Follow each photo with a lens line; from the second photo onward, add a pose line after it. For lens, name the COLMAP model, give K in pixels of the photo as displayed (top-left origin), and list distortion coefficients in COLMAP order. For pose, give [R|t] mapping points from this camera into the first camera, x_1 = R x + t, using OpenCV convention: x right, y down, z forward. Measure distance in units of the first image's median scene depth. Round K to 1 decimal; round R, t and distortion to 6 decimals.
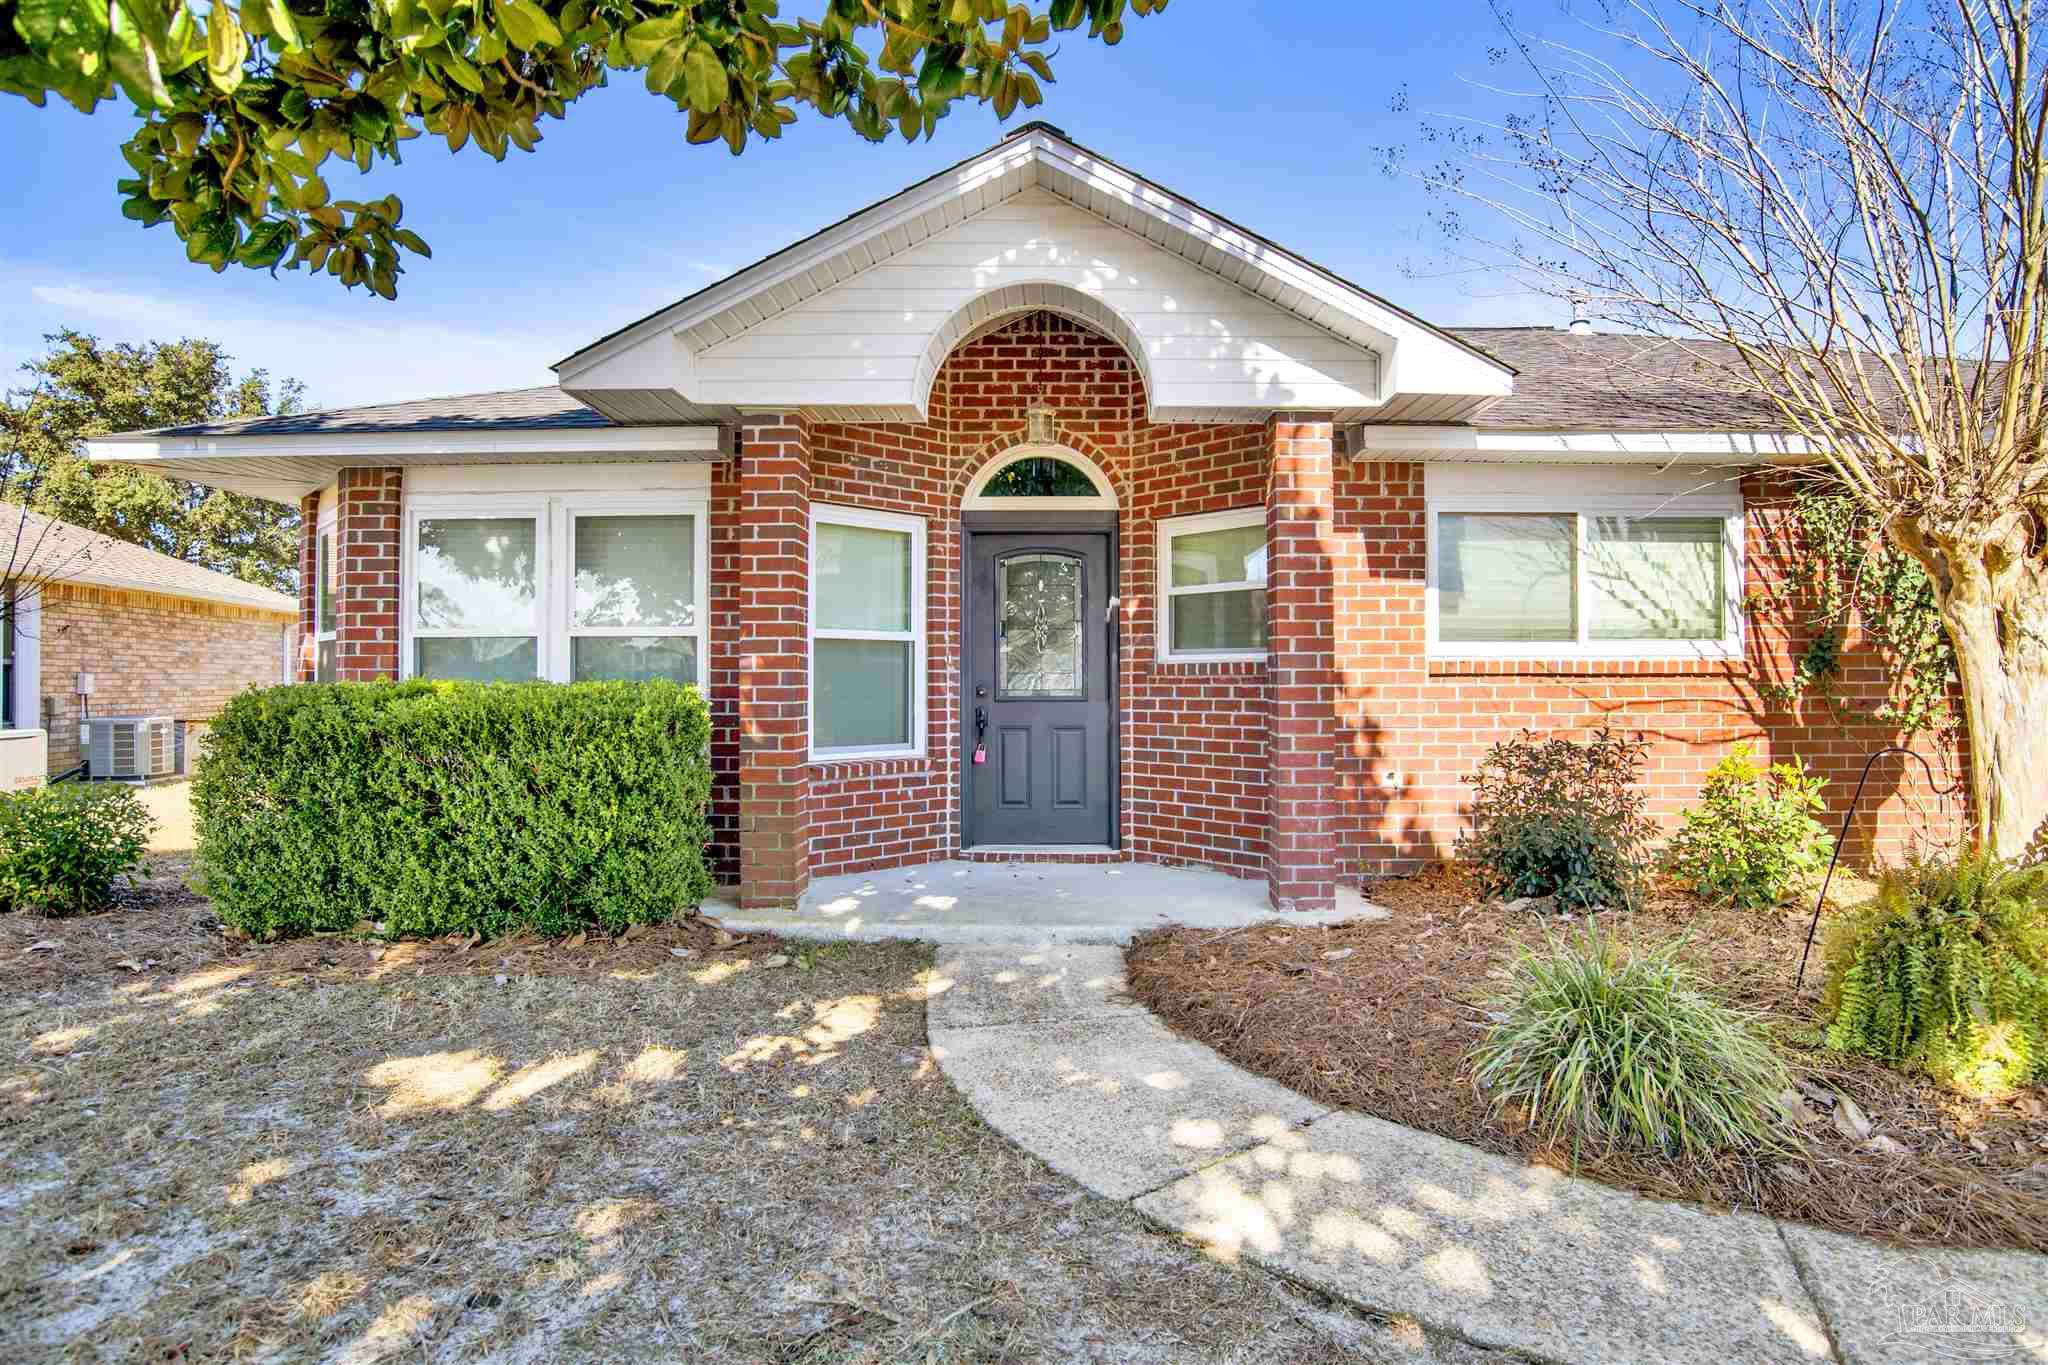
lens RADIAL K [[1066.9, 0, 1034.2], [0, 1066.9, 650.1], [0, 0, 1]] dist [-0.068324, 0.018987]
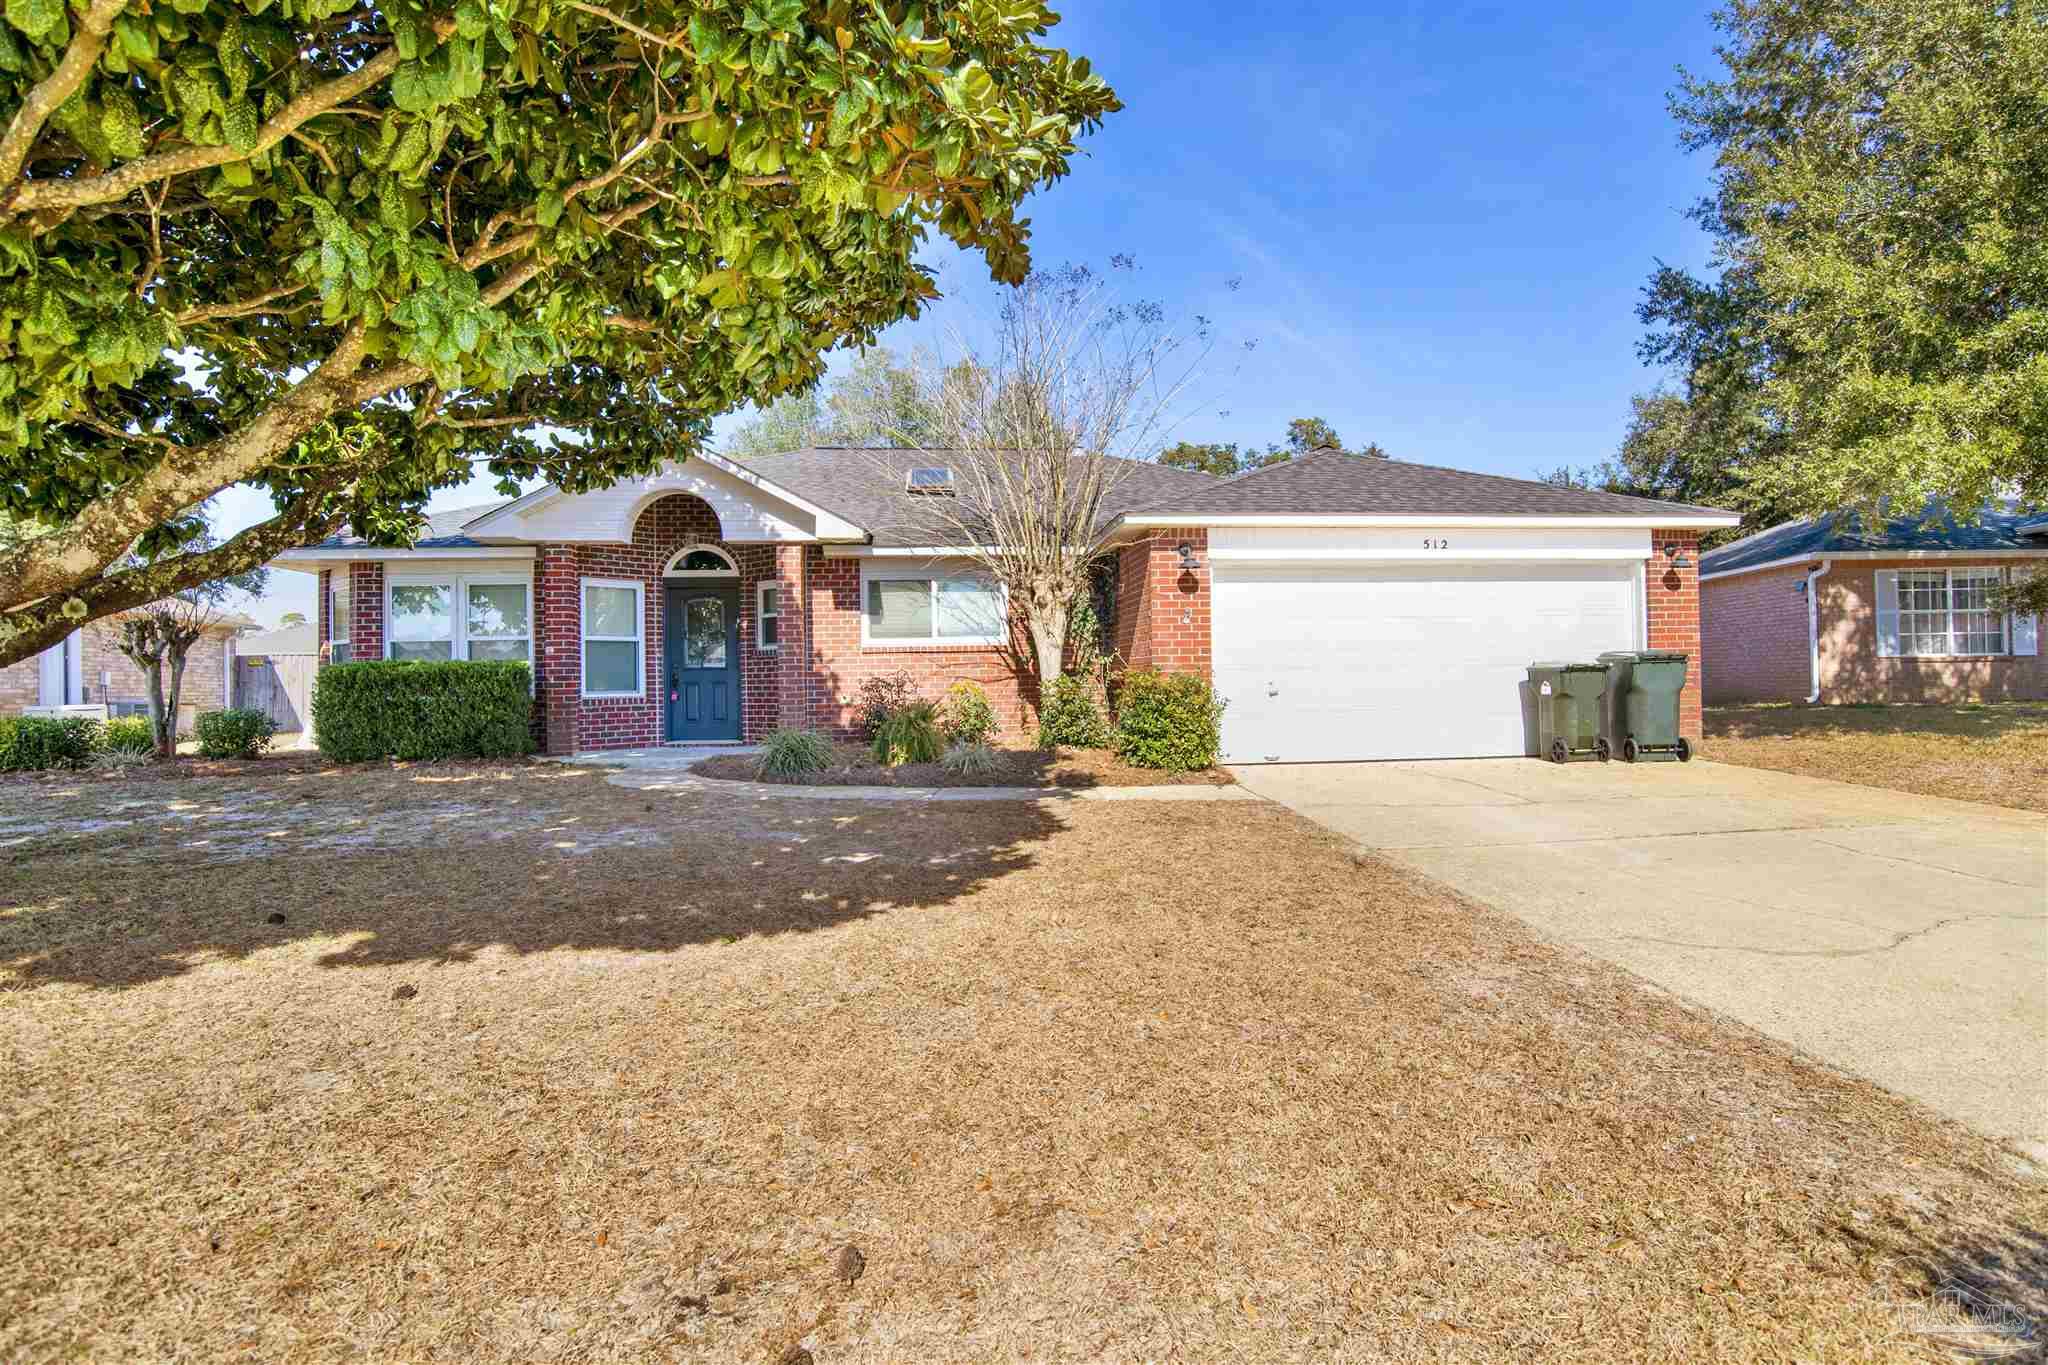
lens RADIAL K [[1066.9, 0, 1034.2], [0, 1066.9, 650.1], [0, 0, 1]] dist [-0.068324, 0.018987]
pose [[0.993631, -0.012687, 0.111966, 0.471610], [0.012976, 0.999914, -0.001845, 0.025275], [-0.111933, 0.003286, 0.993710, -1.259091]]
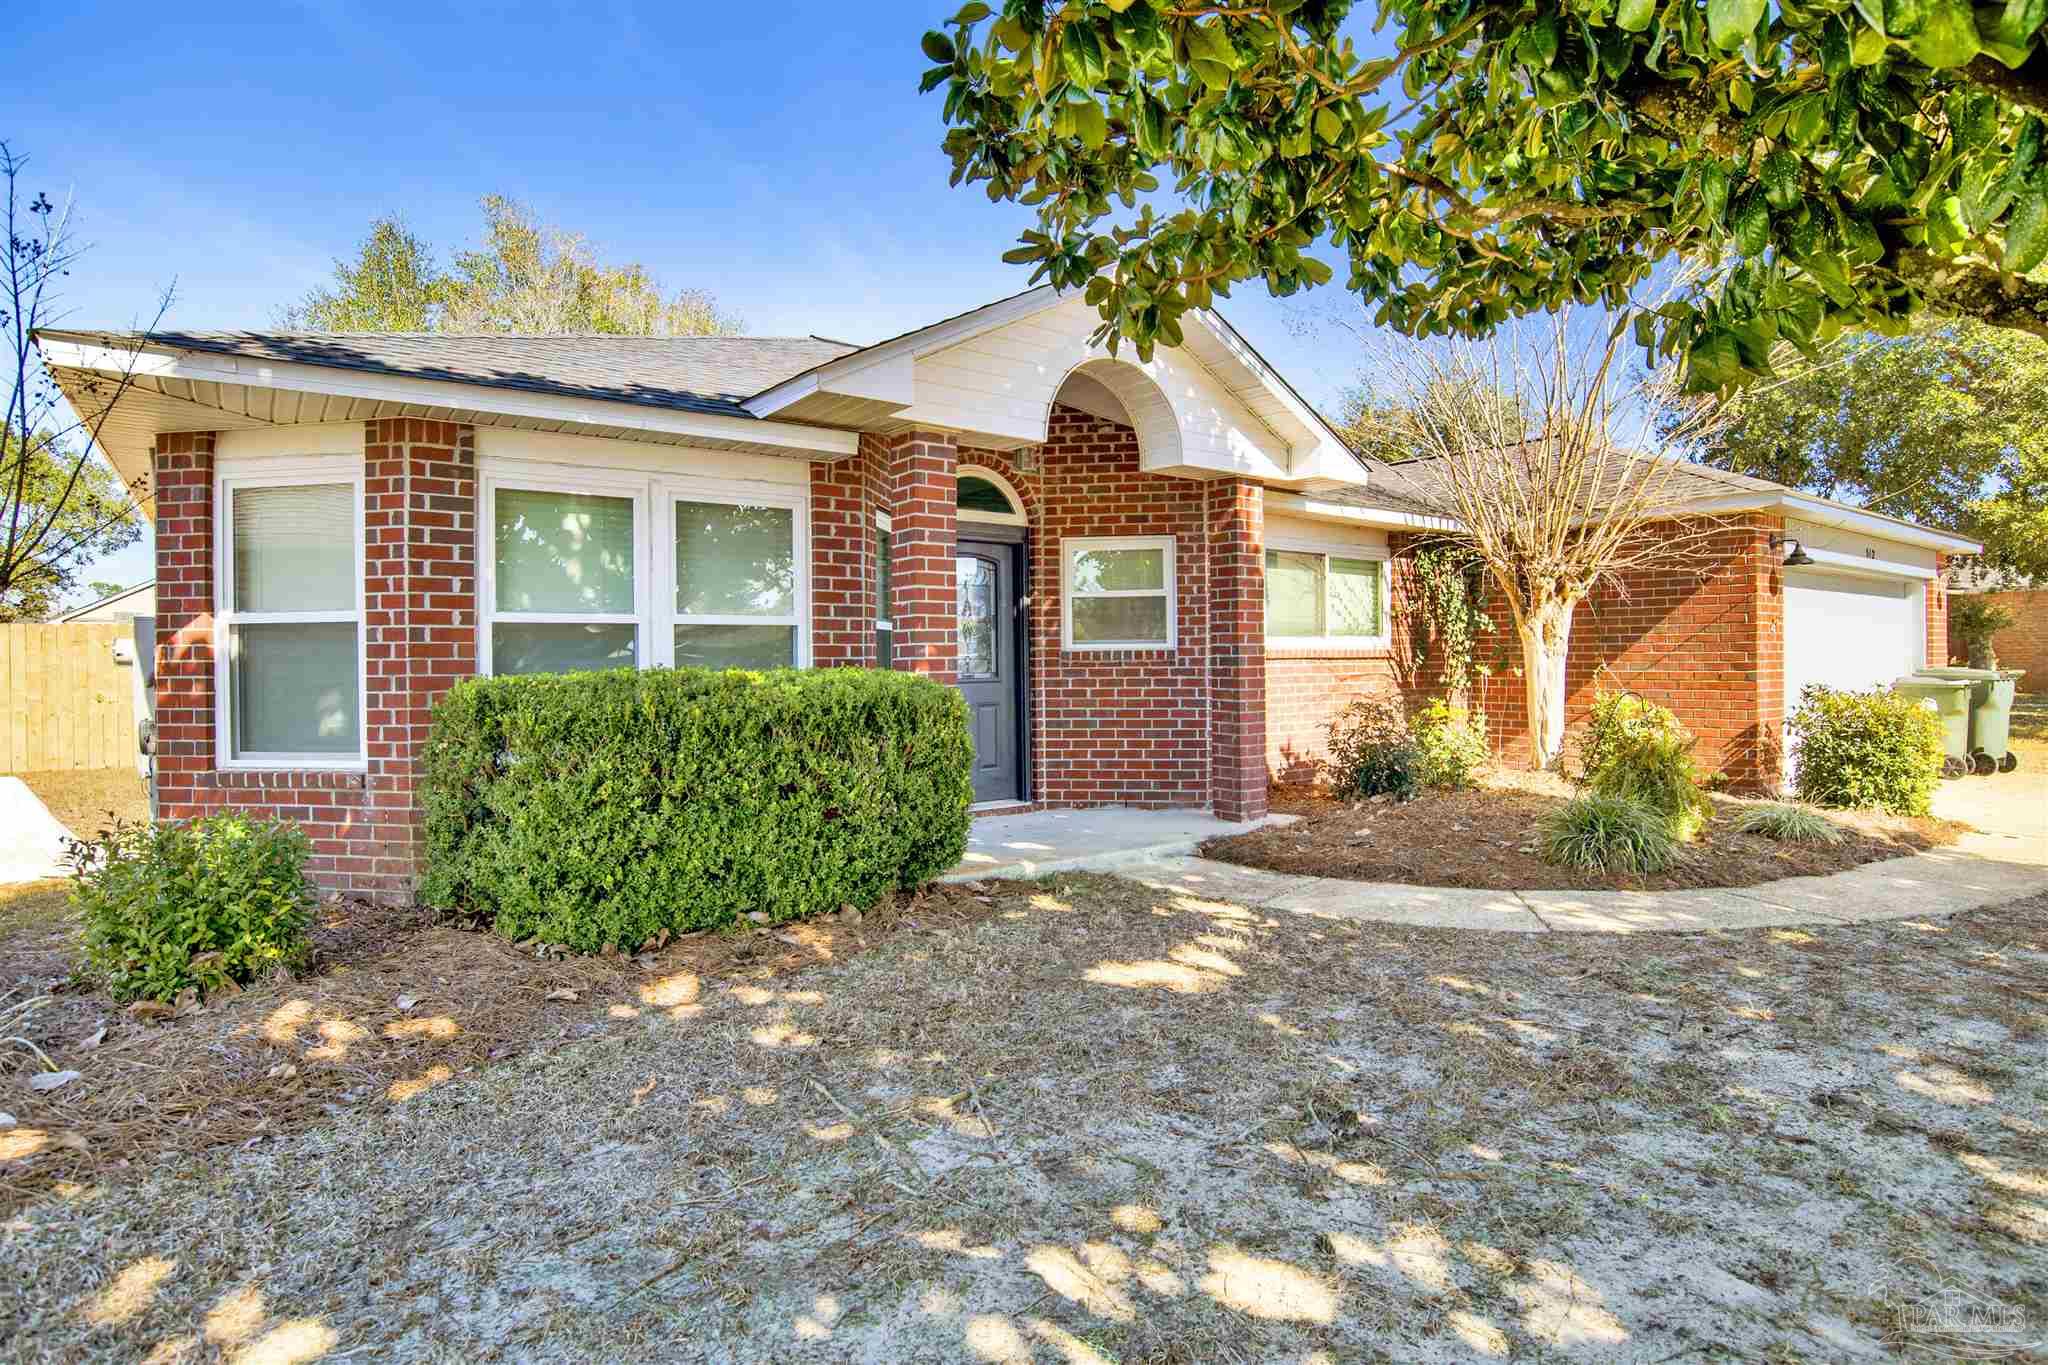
lens RADIAL K [[1066.9, 0, 1034.2], [0, 1066.9, 650.1], [0, 0, 1]] dist [-0.068324, 0.018987]
pose [[0.787380, -0.000119, 0.616468, -0.779837], [-0.007535, 0.999923, 0.009818, -0.000900], [-0.616422, -0.012375, 0.787319, 0.025784]]
